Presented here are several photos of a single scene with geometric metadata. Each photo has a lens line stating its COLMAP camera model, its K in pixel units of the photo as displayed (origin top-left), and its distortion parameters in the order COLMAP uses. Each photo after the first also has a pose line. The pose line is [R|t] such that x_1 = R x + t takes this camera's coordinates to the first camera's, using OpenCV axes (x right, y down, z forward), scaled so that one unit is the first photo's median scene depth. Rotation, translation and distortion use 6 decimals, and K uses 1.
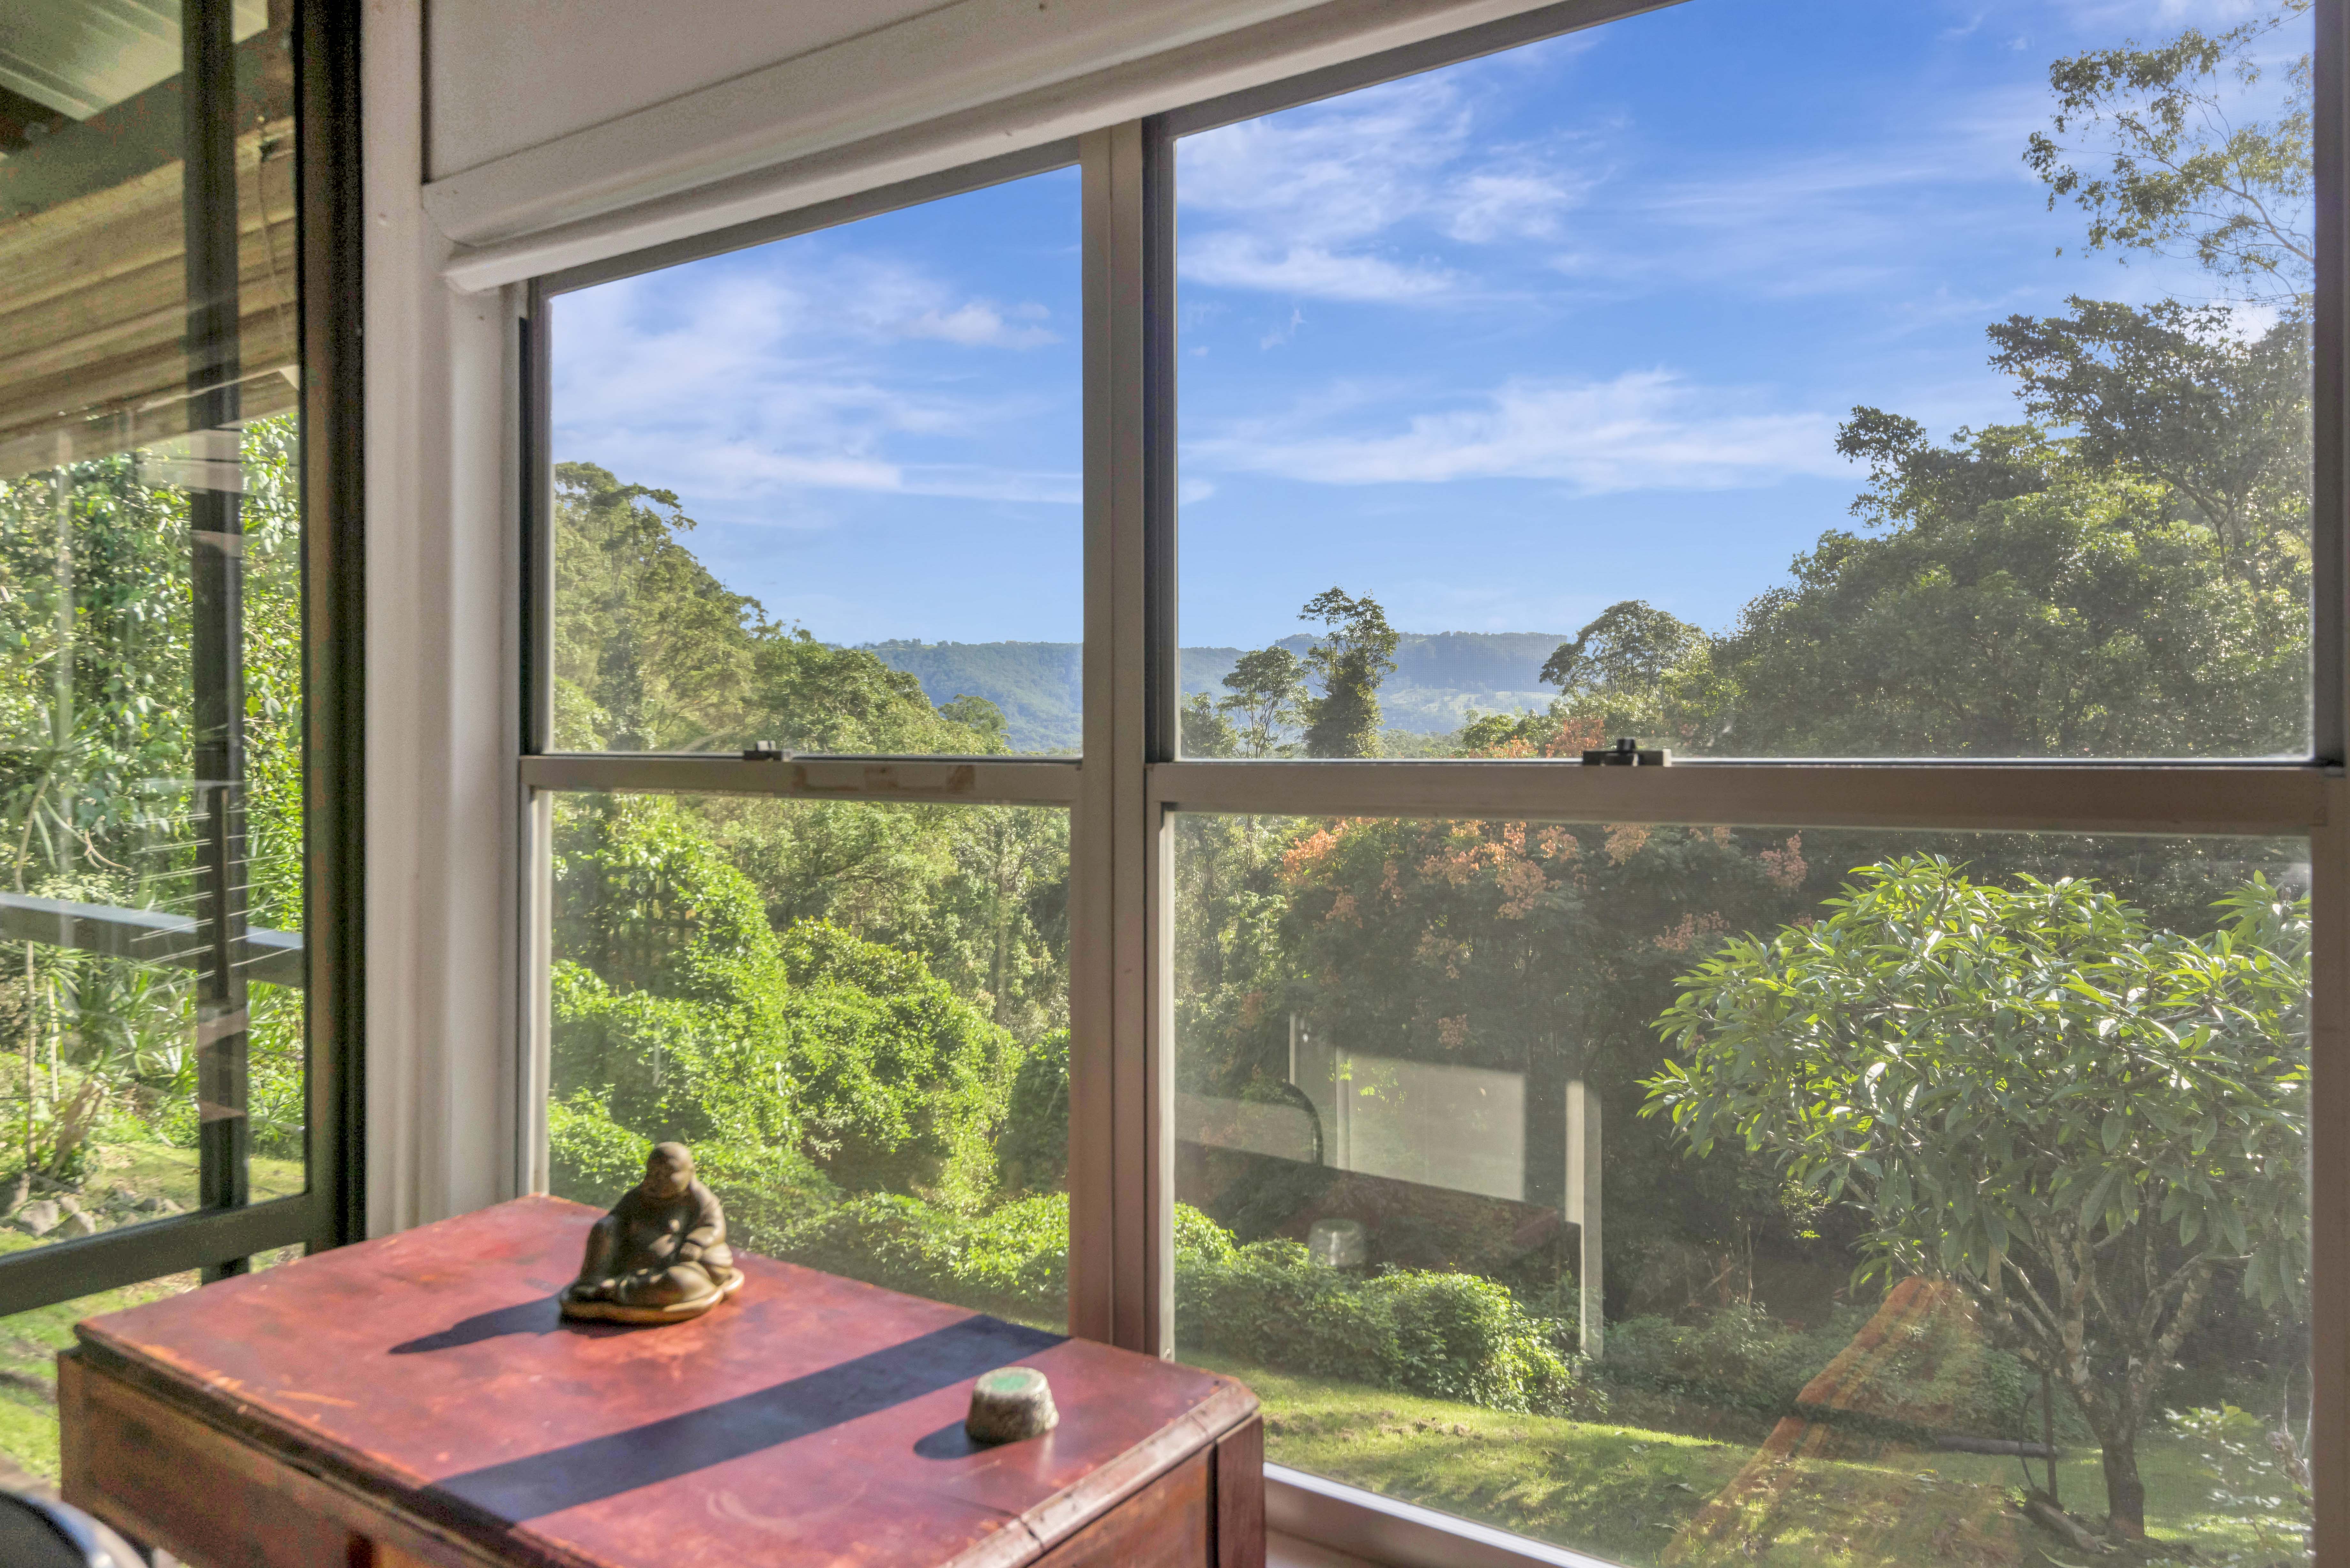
lens RADIAL K [[1685.3, 0, 1188.7], [0, 1685.3, 778.5], [0, 0, 1]] dist [0.003043, 0.001174]
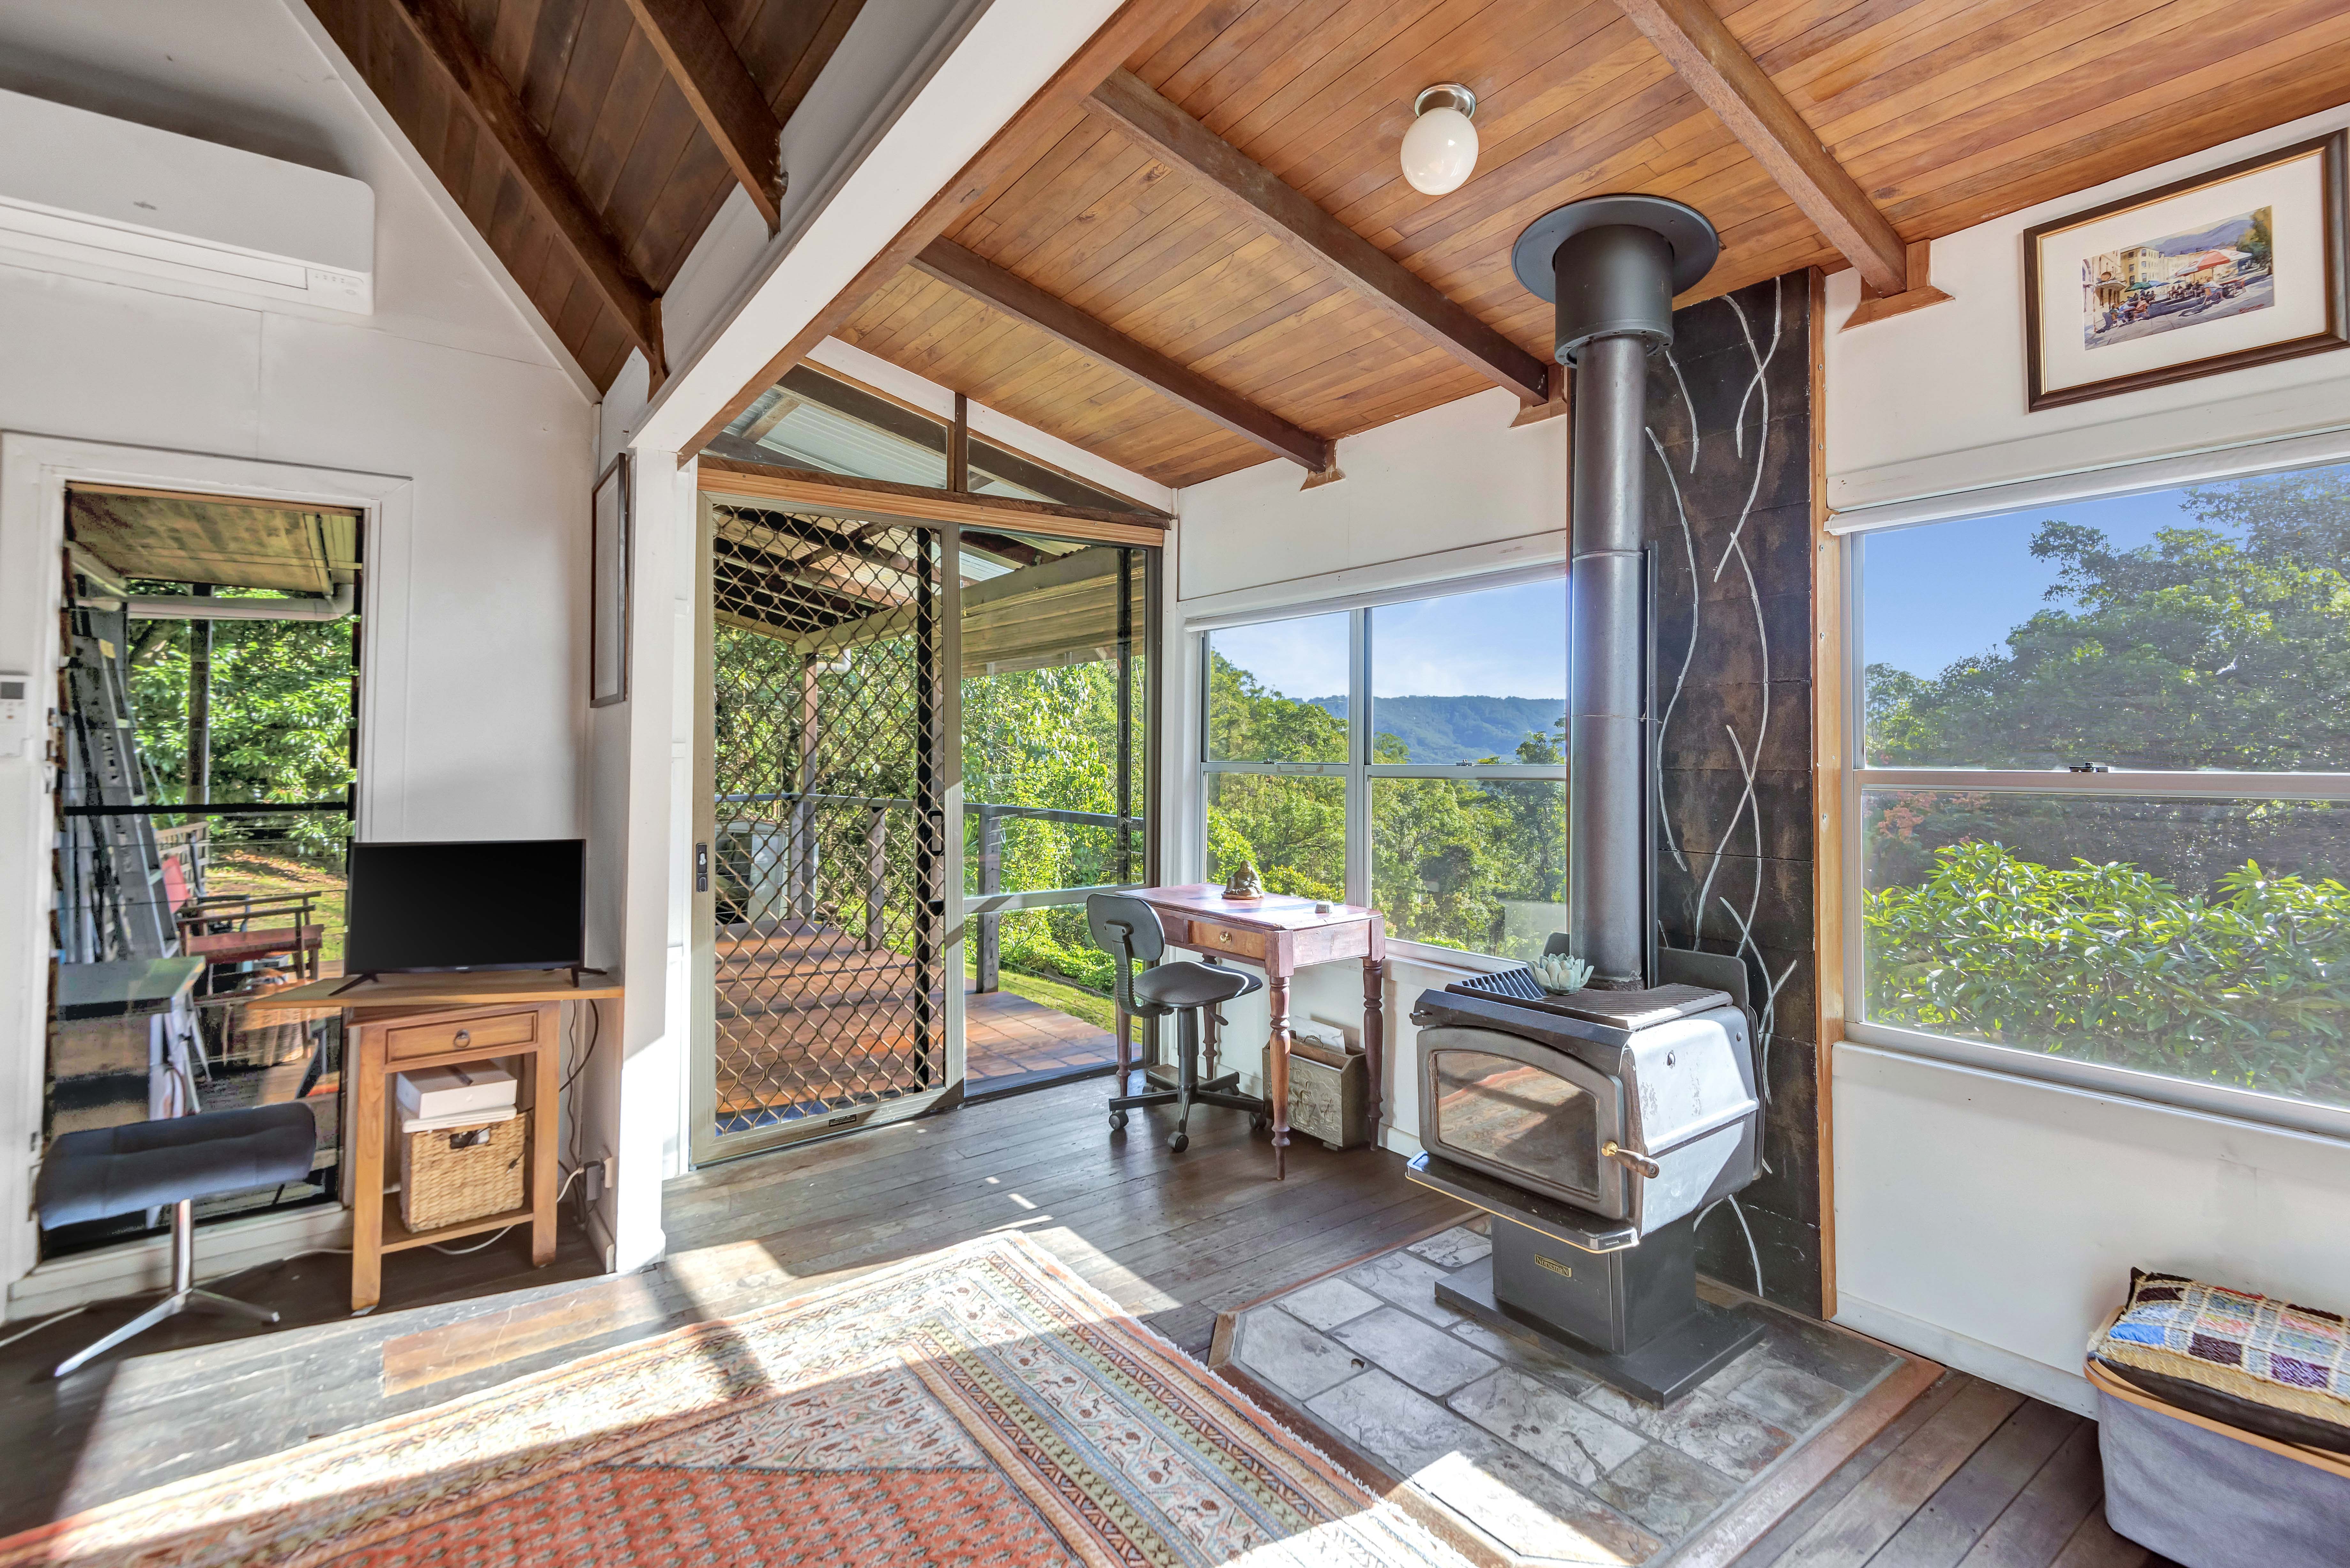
lens RADIAL K [[1089.6, 0, 1161.8], [0, 1089.6, 722.3], [0, 0, 1]] dist [0.026121, -0.013008]
pose [[0.945880, -0.002537, -0.324506, 0.008989], [-0.016328, 0.998331, -0.055399, 0.000793], [0.324105, 0.057700, 0.944260, -0.041811]]
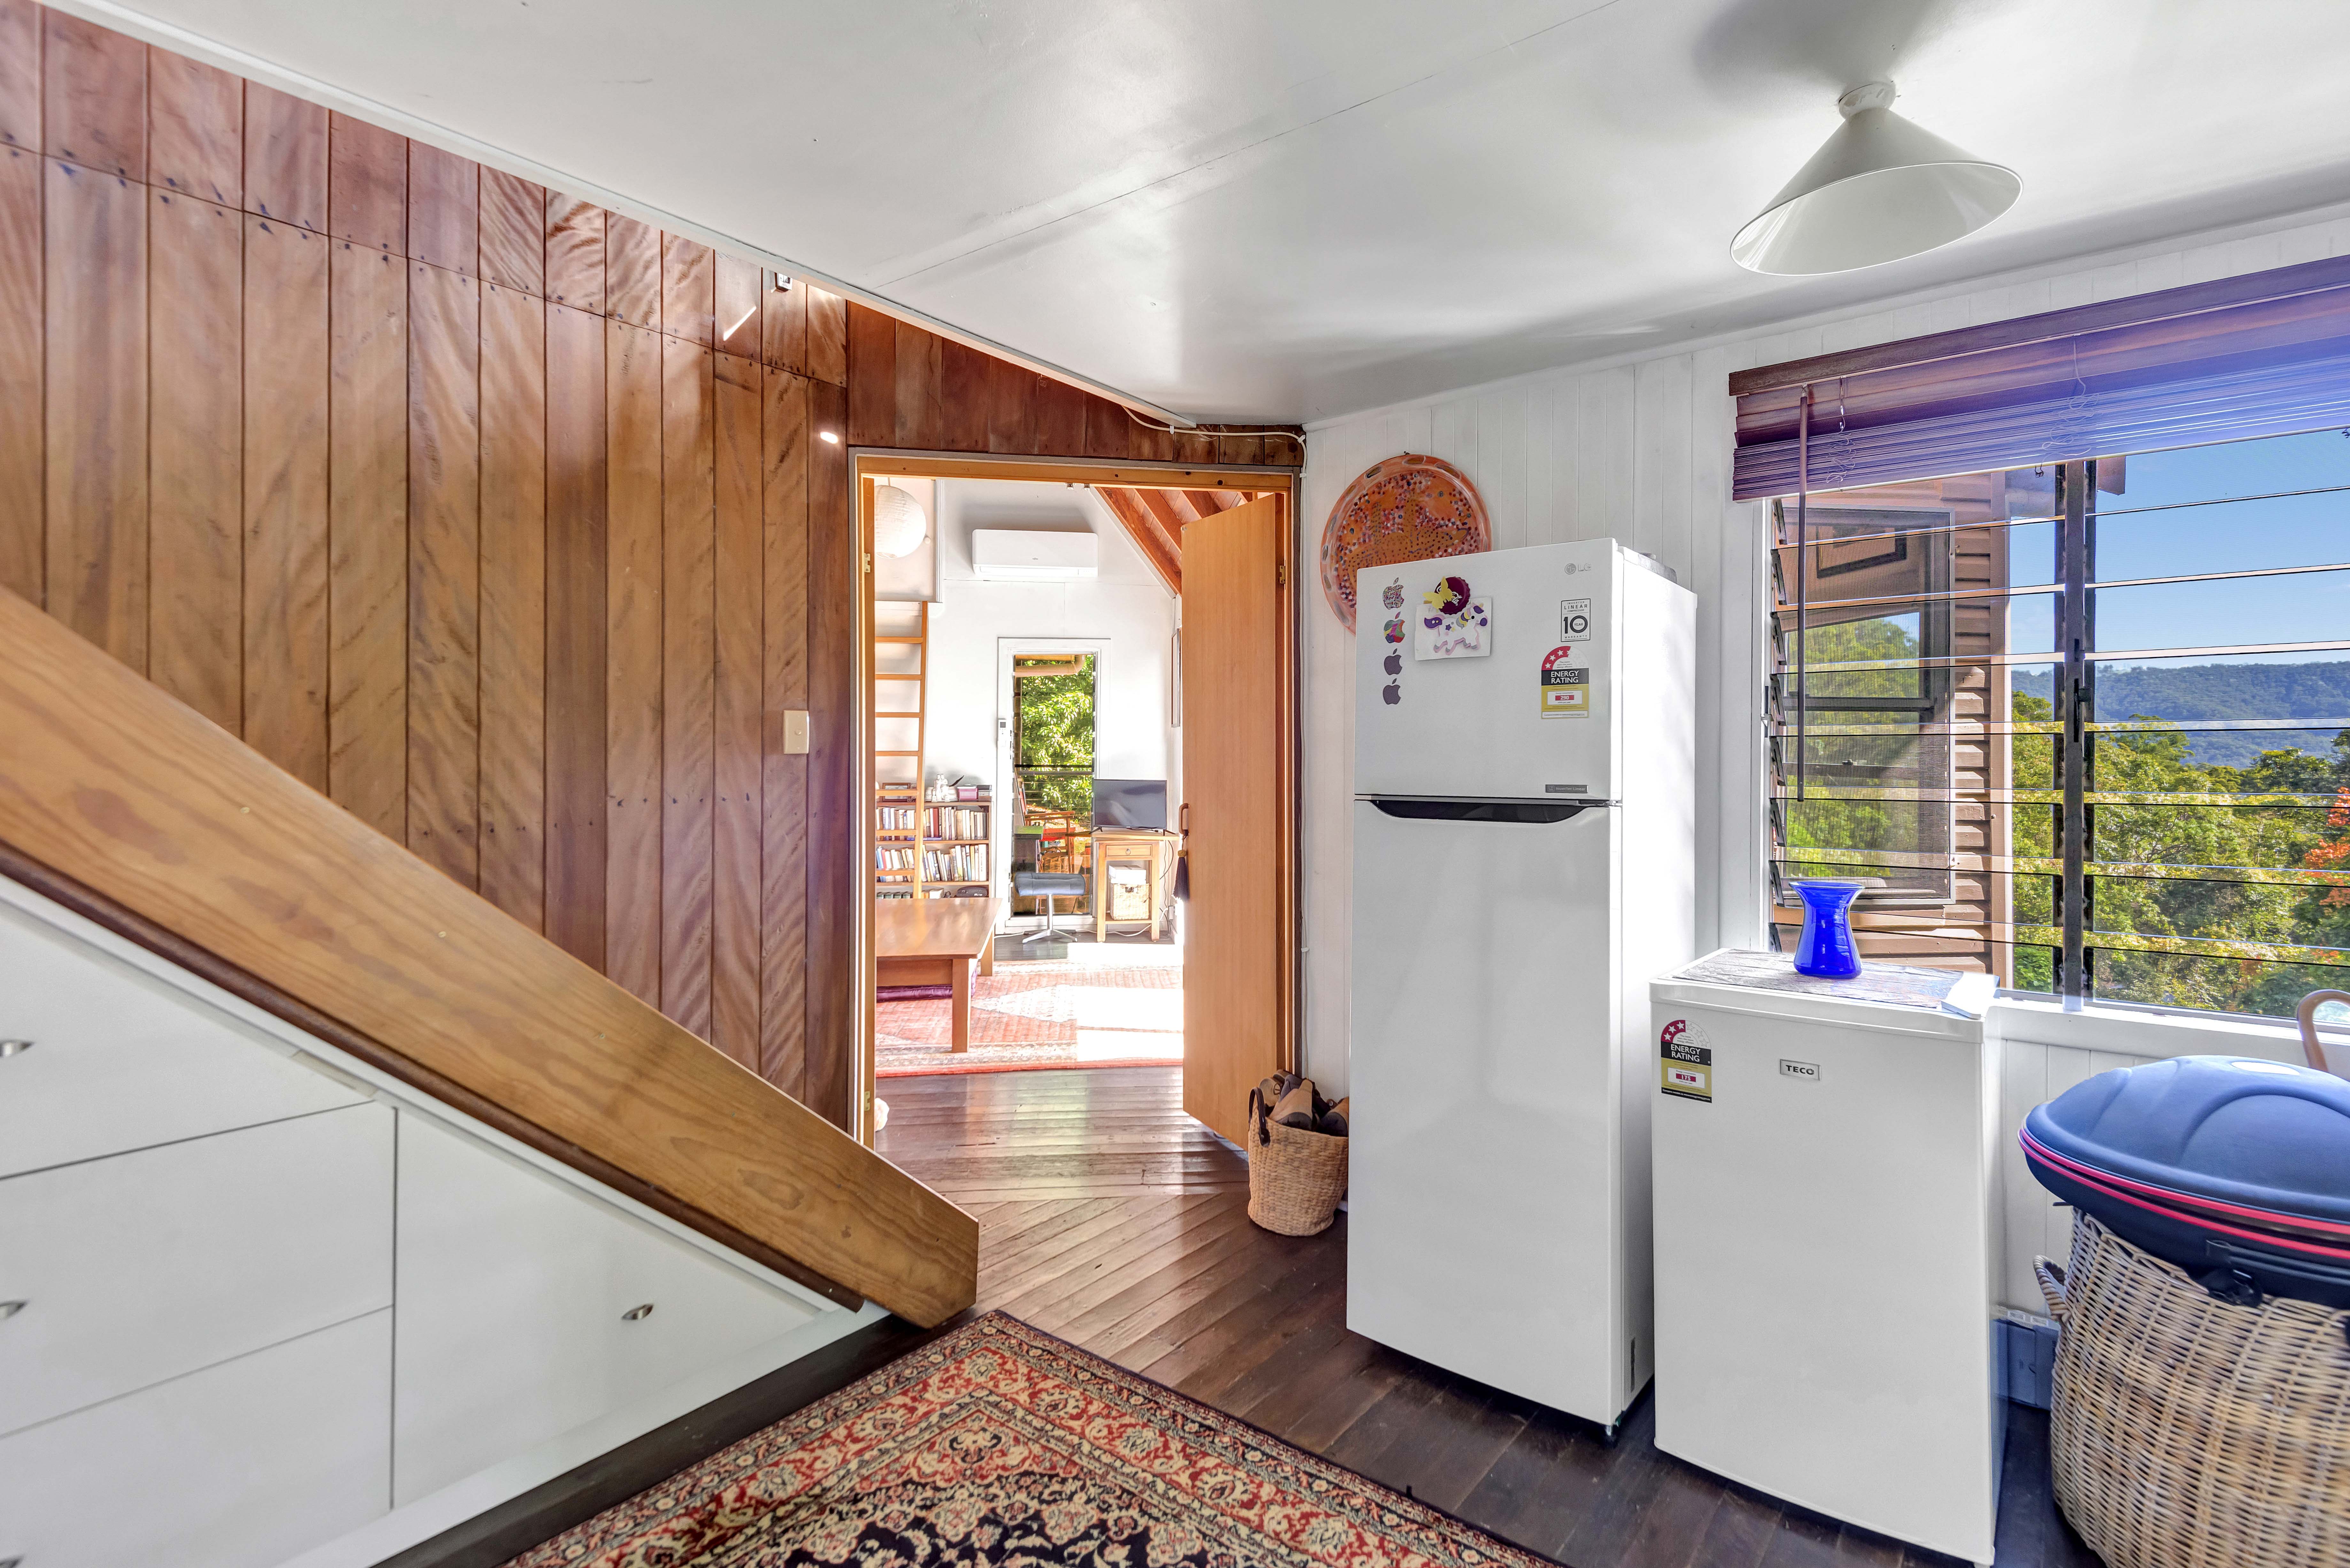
lens RADIAL K [[1089.7, 0, 1199.6], [0, 1089.7, 752.7], [0, 0, 1]] dist [0.026121, -0.013008]
pose [[0.666067, 0.018977, -0.745650, 0.063851], [-0.033543, 0.999427, -0.004527, 0.000978], [0.745137, 0.028027, 0.666322, -0.083864]]
